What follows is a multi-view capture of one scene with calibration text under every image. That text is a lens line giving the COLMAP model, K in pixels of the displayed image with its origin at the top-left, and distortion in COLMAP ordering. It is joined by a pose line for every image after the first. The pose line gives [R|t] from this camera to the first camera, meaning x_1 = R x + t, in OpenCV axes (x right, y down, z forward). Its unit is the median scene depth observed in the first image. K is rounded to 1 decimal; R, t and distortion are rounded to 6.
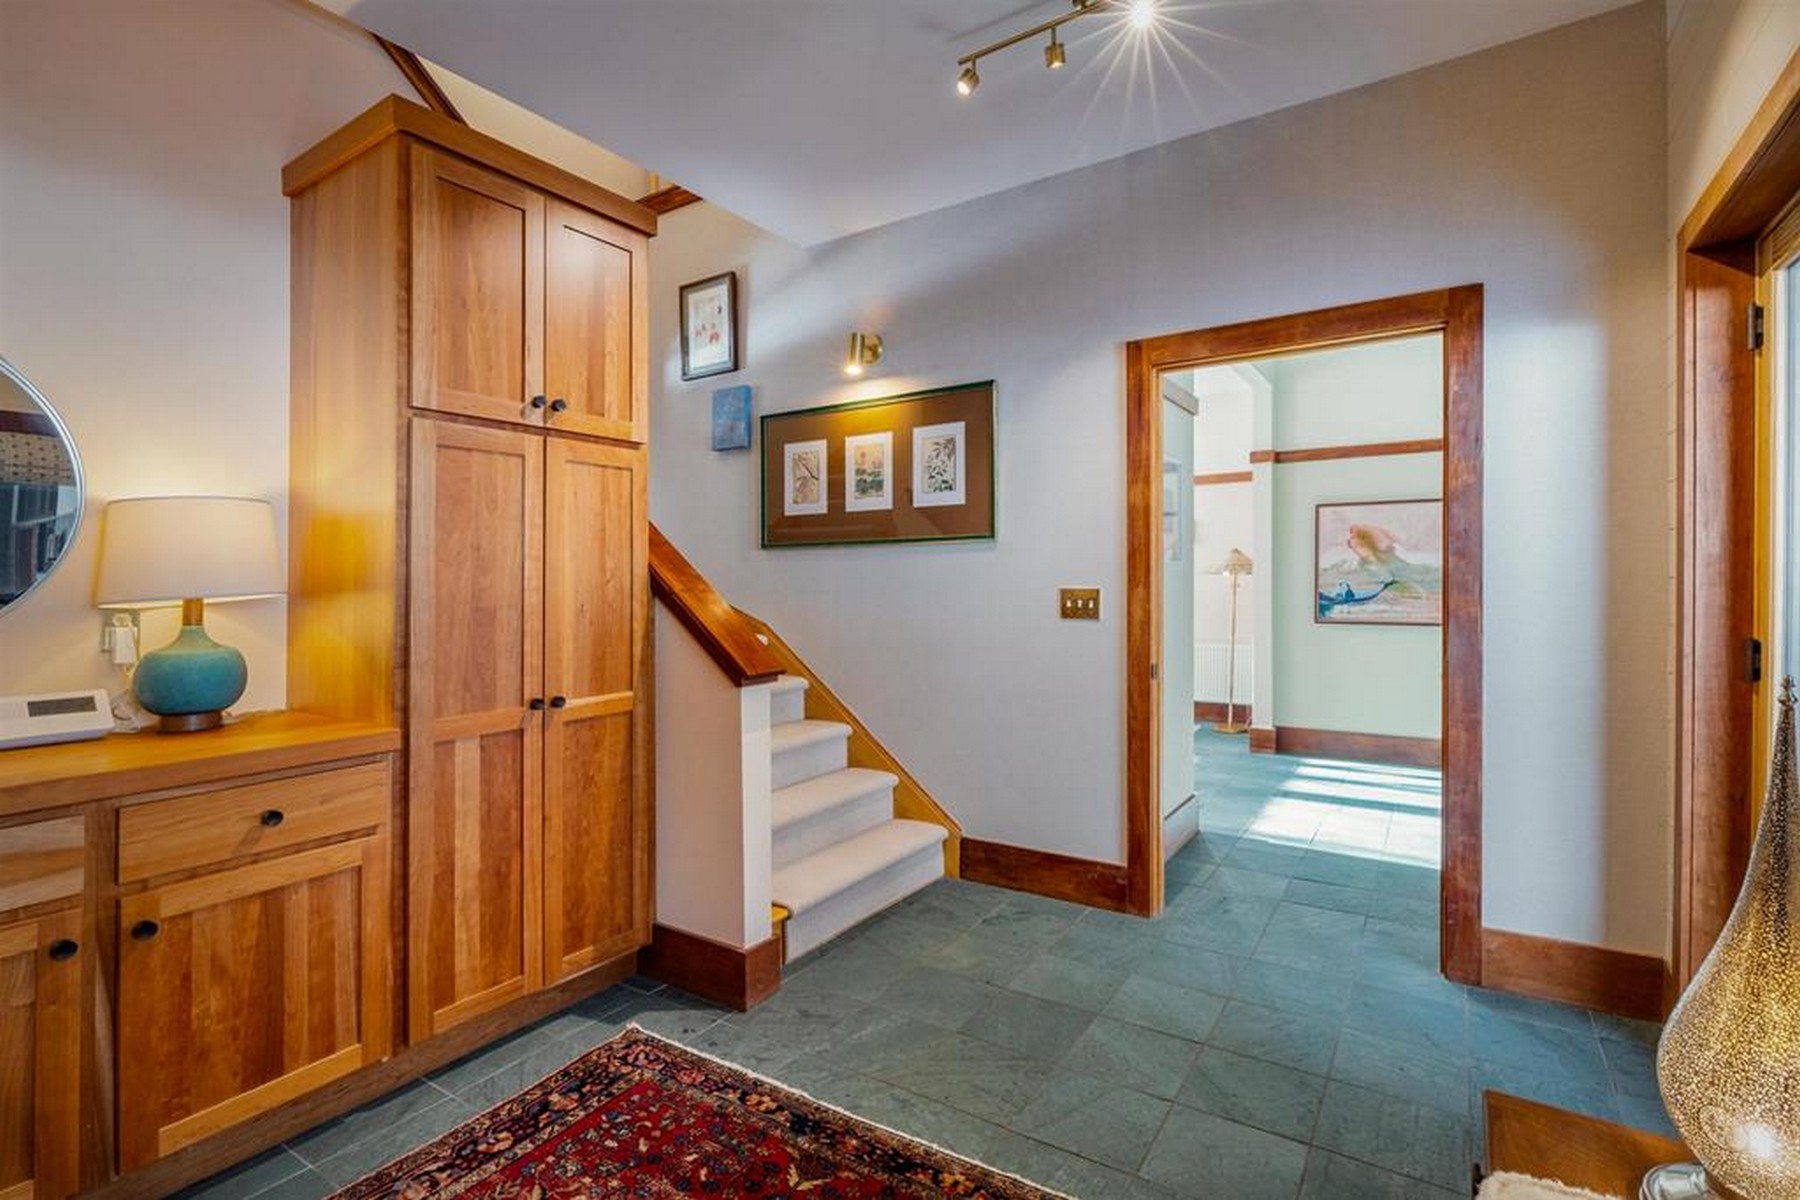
lens RADIAL K [[843.9, 0, 900.0], [0, 843.9, 600.0], [0, 0, 1]] dist [-0.044440, 0.000078]
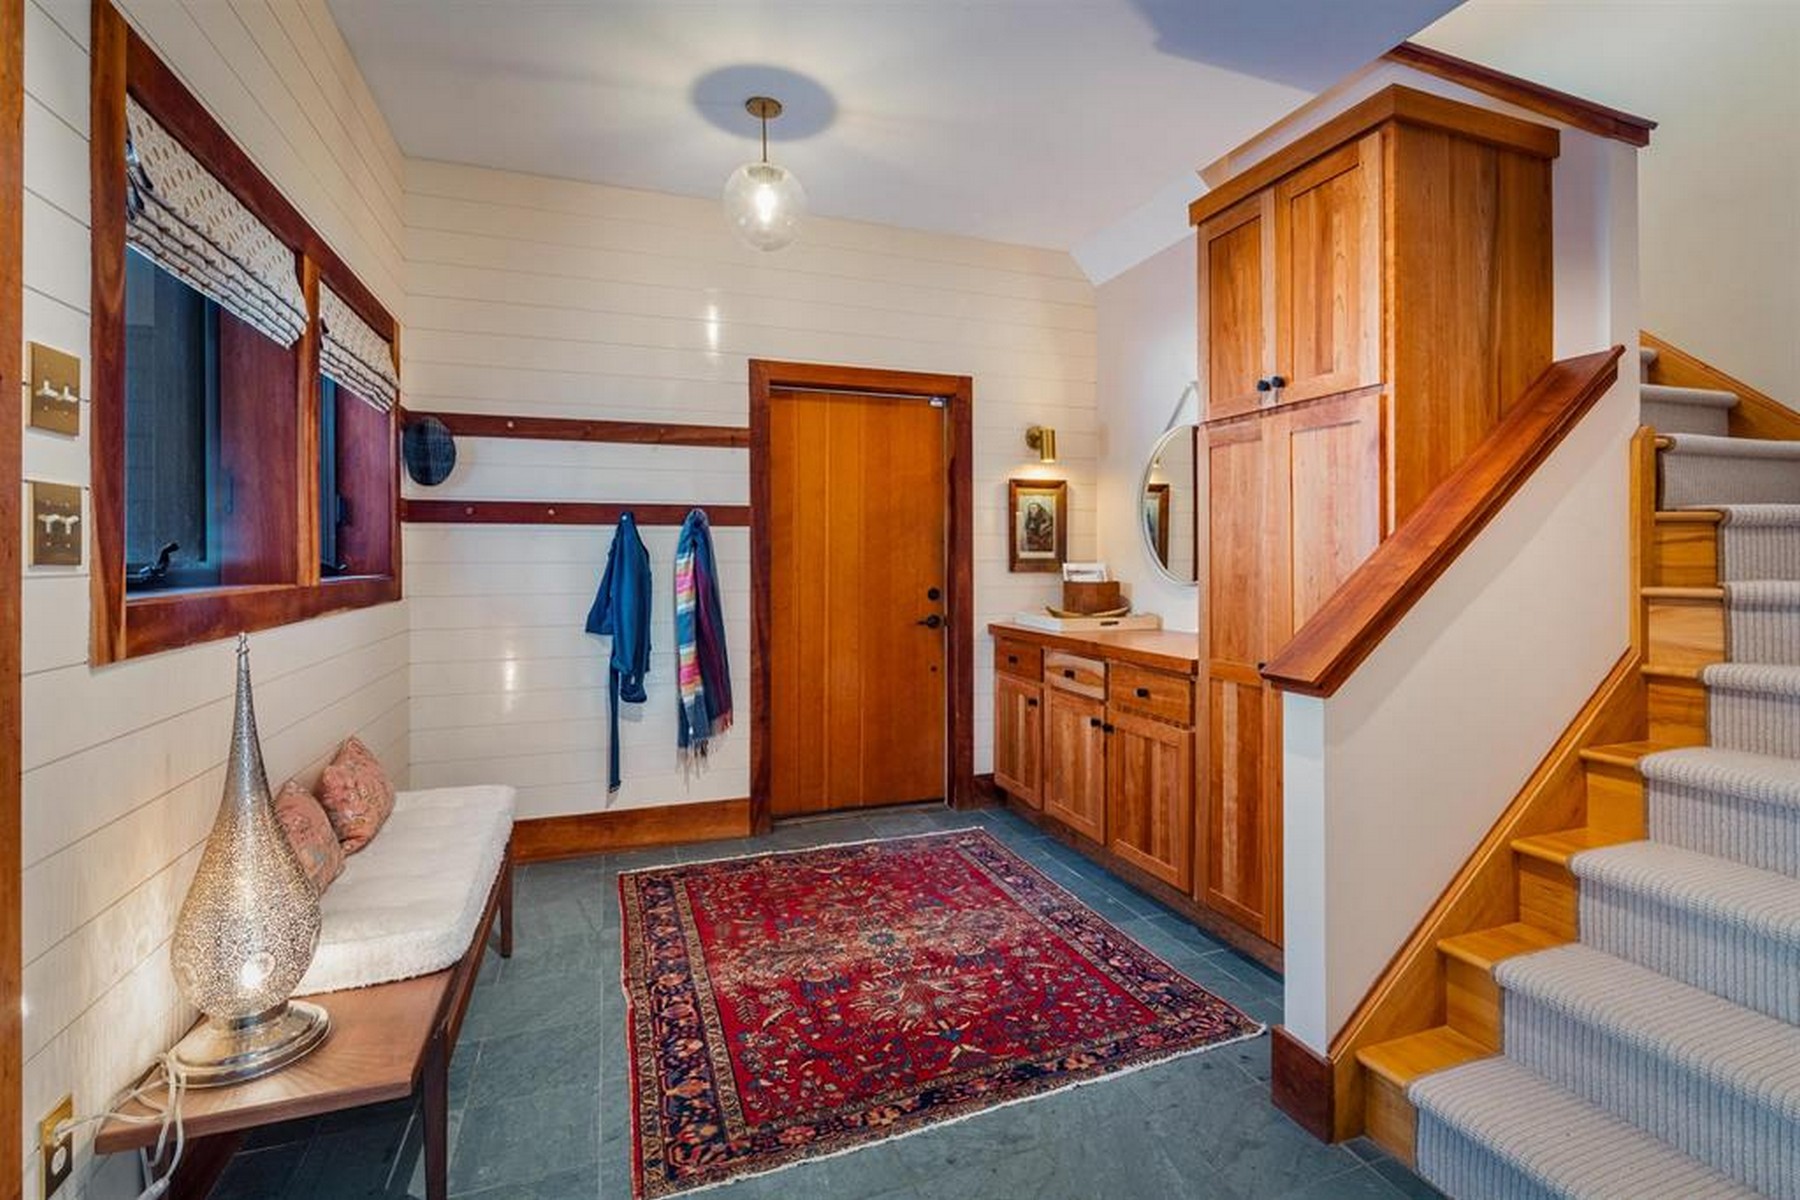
lens RADIAL K [[896.0, 0, 895.3], [0, 896.0, 531.3], [0, 0, 1]] dist [-0.000734, -0.000128]
pose [[-0.620469, -0.001161, -0.784230, 0.858777], [-0.006511, 0.999972, 0.003671, -0.058911], [0.784204, 0.007384, -0.620459, 1.518750]]
